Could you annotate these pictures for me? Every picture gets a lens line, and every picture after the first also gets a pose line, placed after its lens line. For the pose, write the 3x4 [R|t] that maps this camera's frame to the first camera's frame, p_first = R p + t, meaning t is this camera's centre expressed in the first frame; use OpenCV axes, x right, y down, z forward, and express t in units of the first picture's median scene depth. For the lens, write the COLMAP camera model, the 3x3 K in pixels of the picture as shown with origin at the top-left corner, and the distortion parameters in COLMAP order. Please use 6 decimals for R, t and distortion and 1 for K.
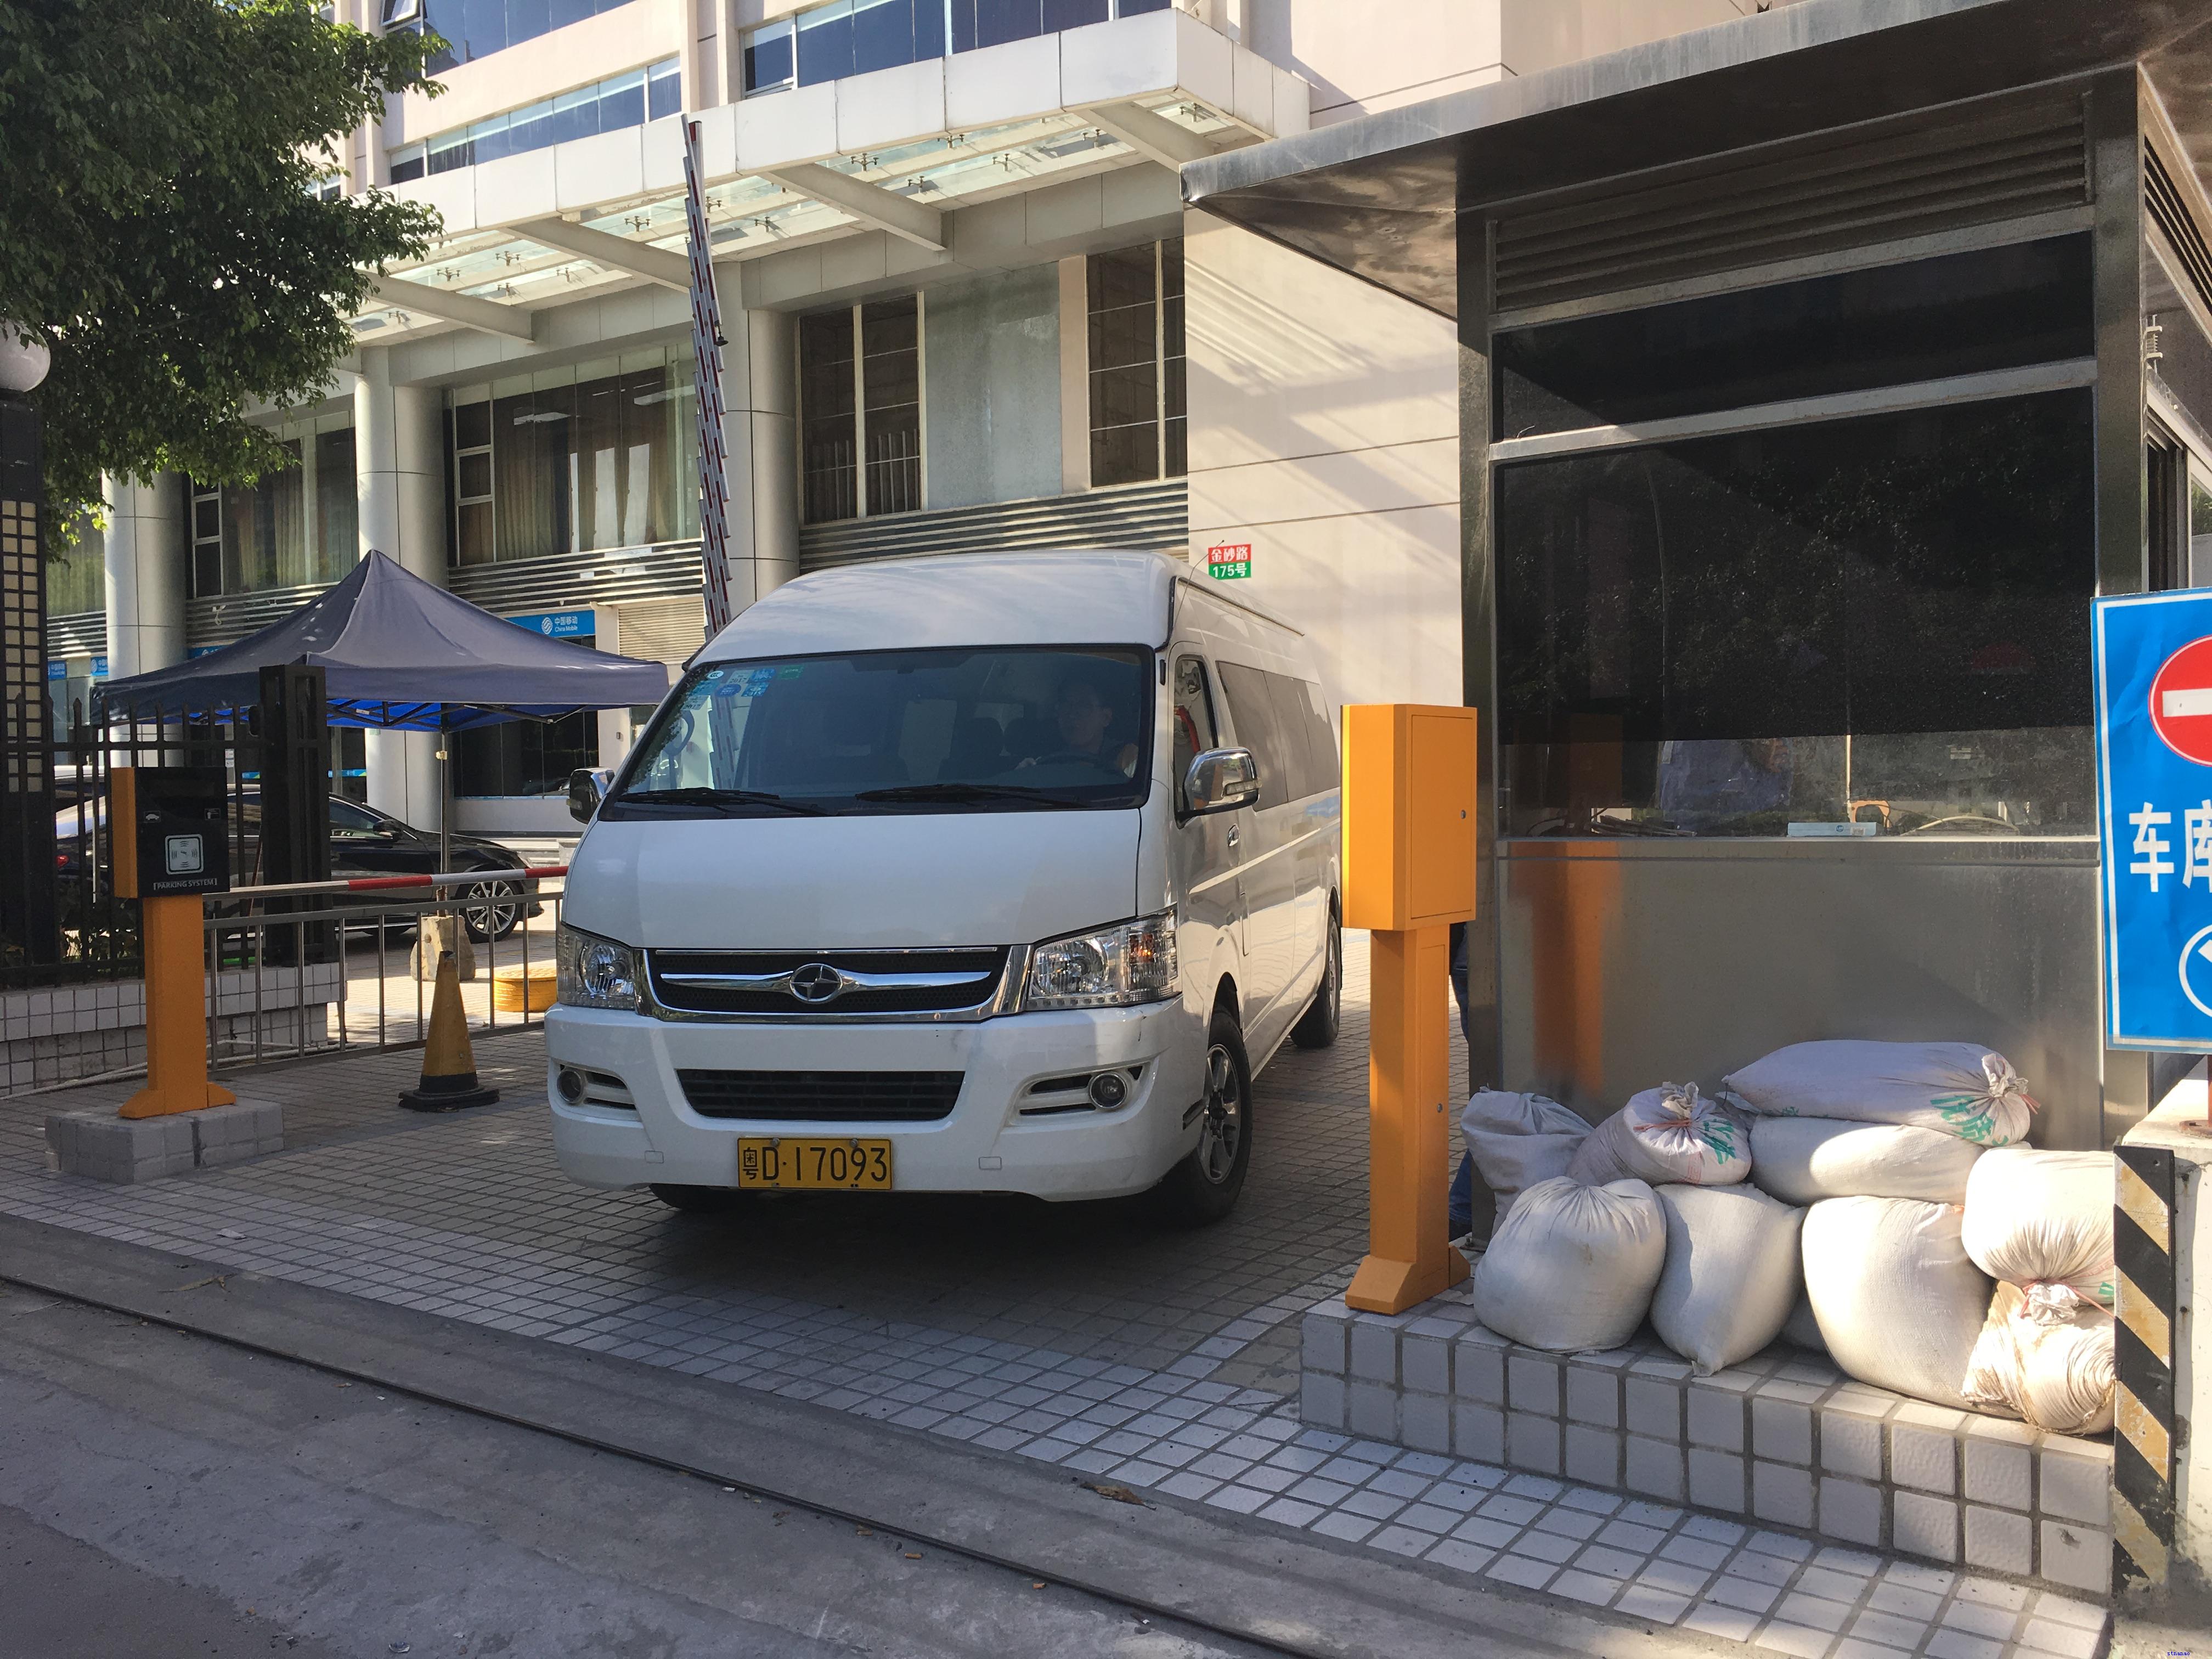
lens RADIAL K [[1891.7, 0, 1098.1], [0, 1891.7, 830.0], [0, 0, 1]] dist [0.078358, -0.100889]
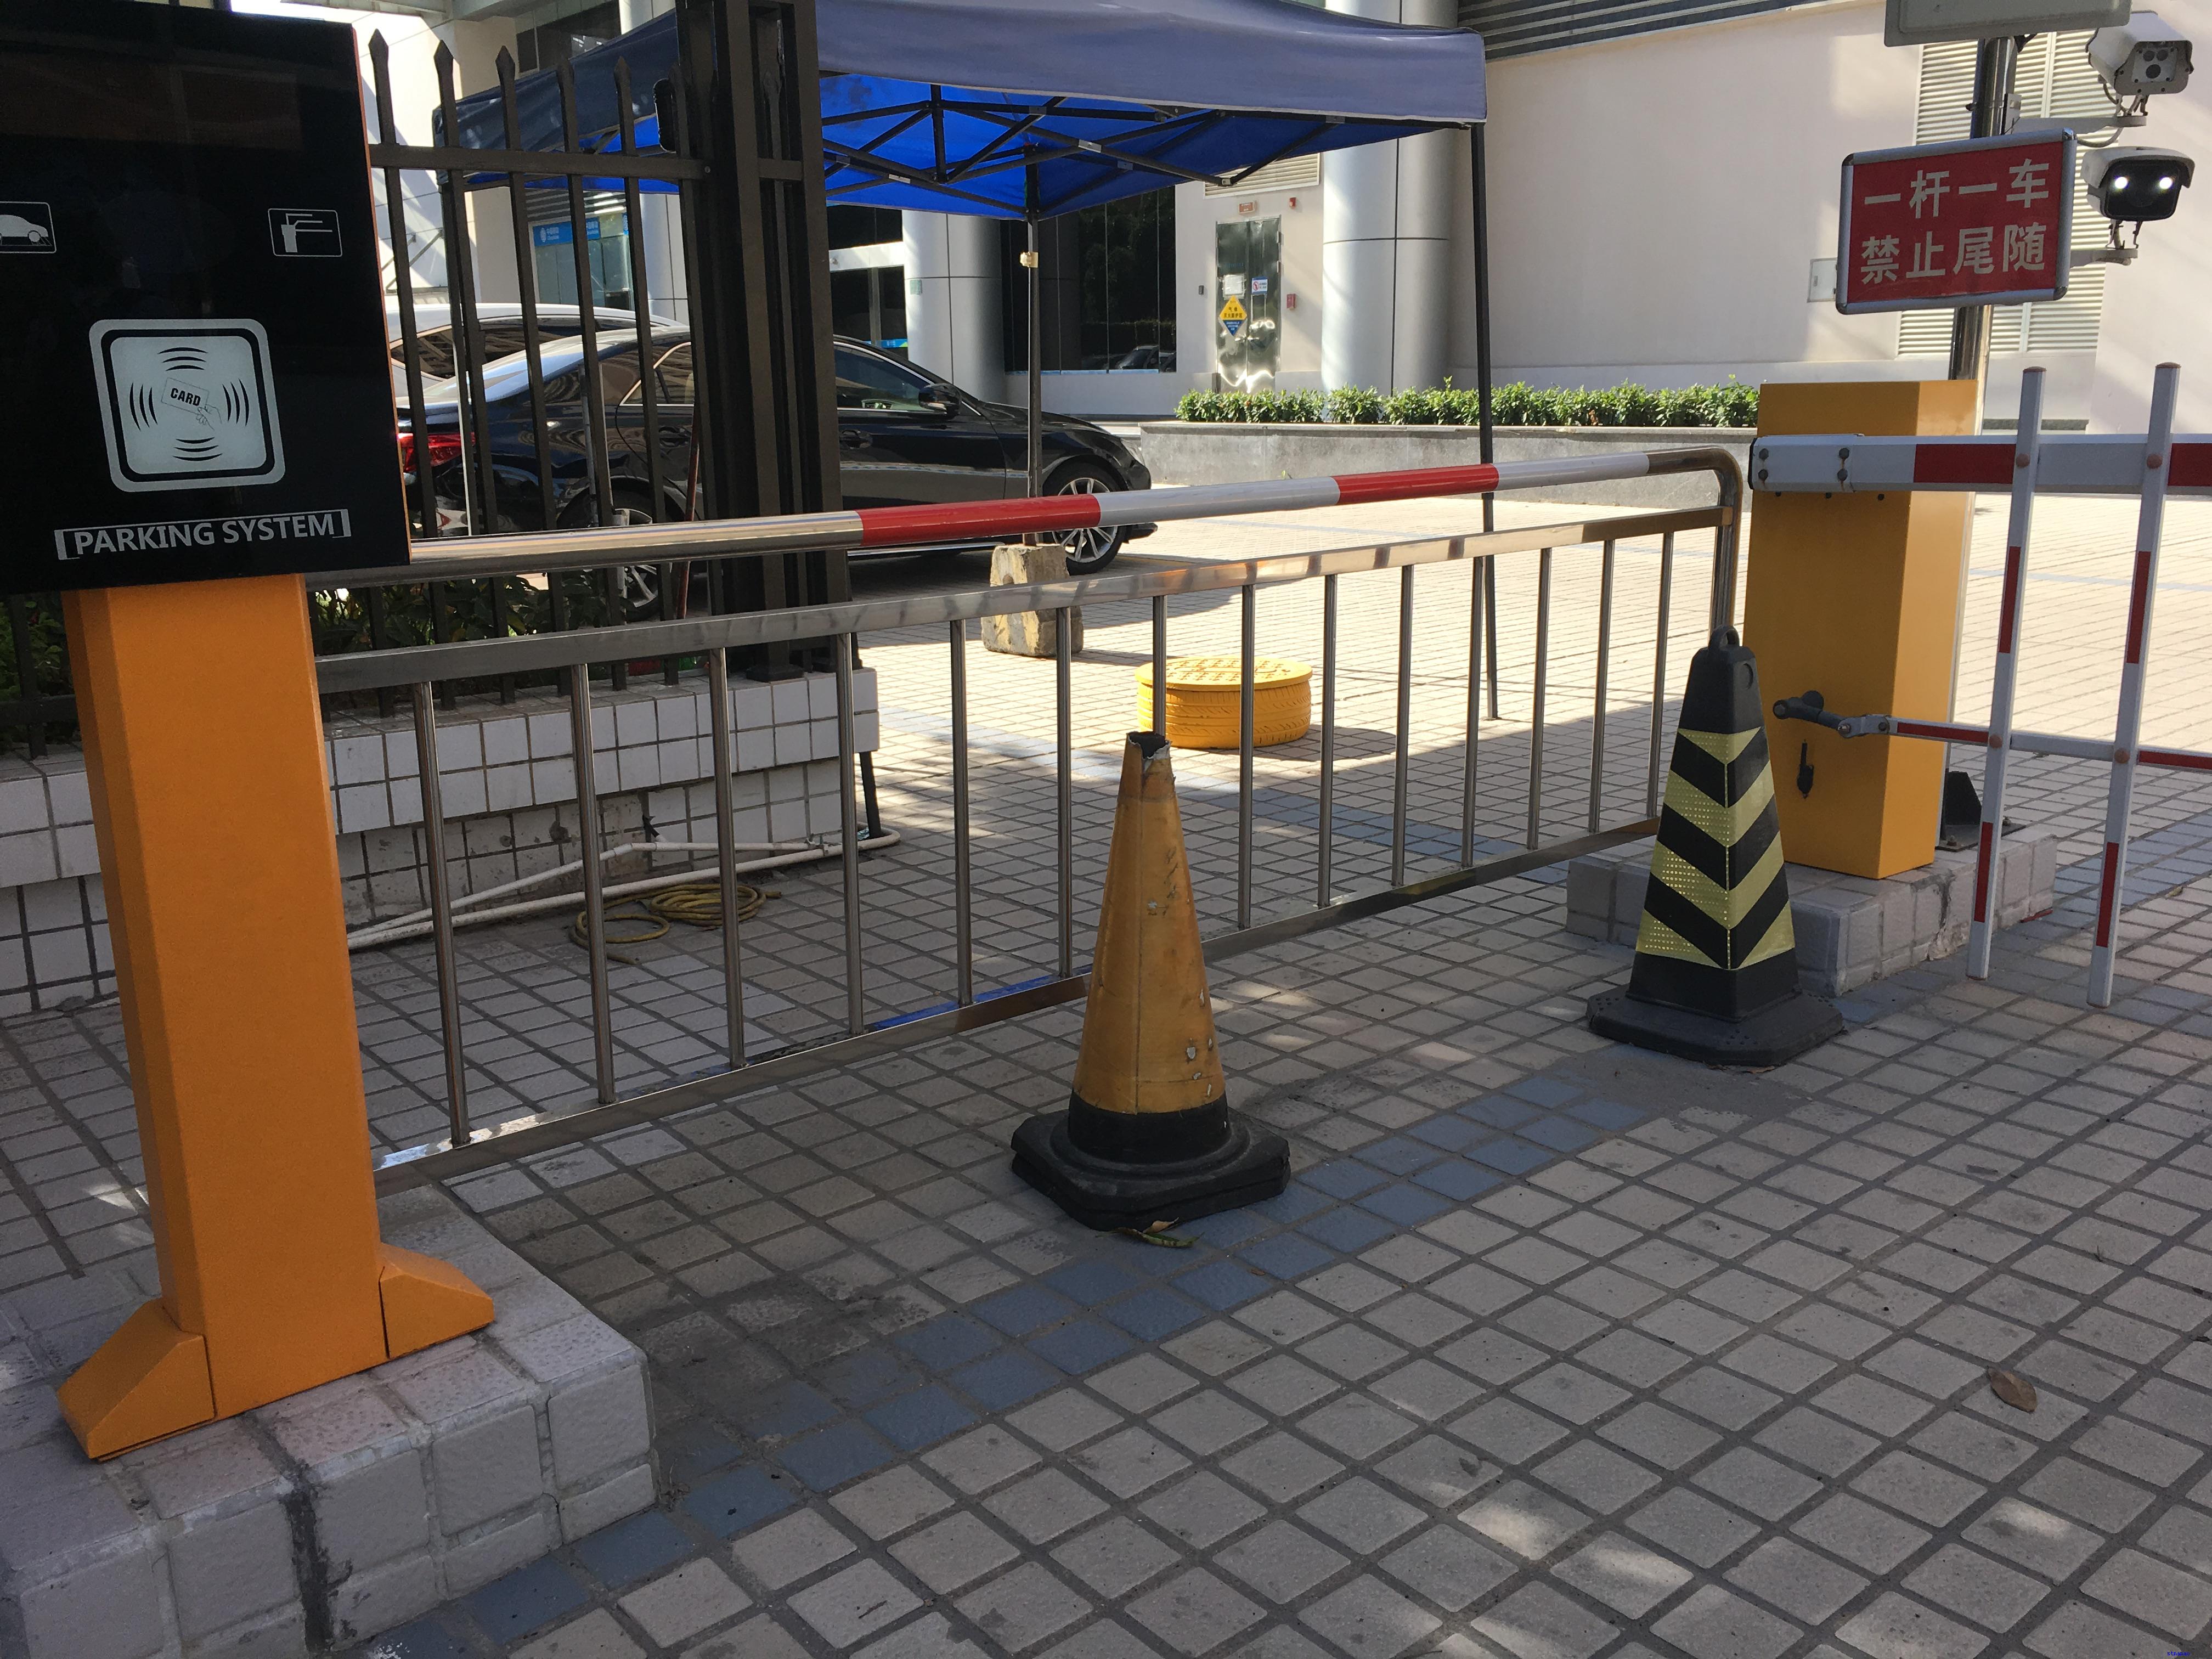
lens RADIAL K [[1874.8, 0, 1075.4], [0, 1874.8, 826.2], [0, 0, 1]] dist [0.054127, -0.078236]
pose [[0.961383, 0.066236, -0.267125, -0.104385], [-0.008196, 0.977066, 0.212778, 0.003750], [0.275092, -0.202372, 0.939878, 0.271474]]
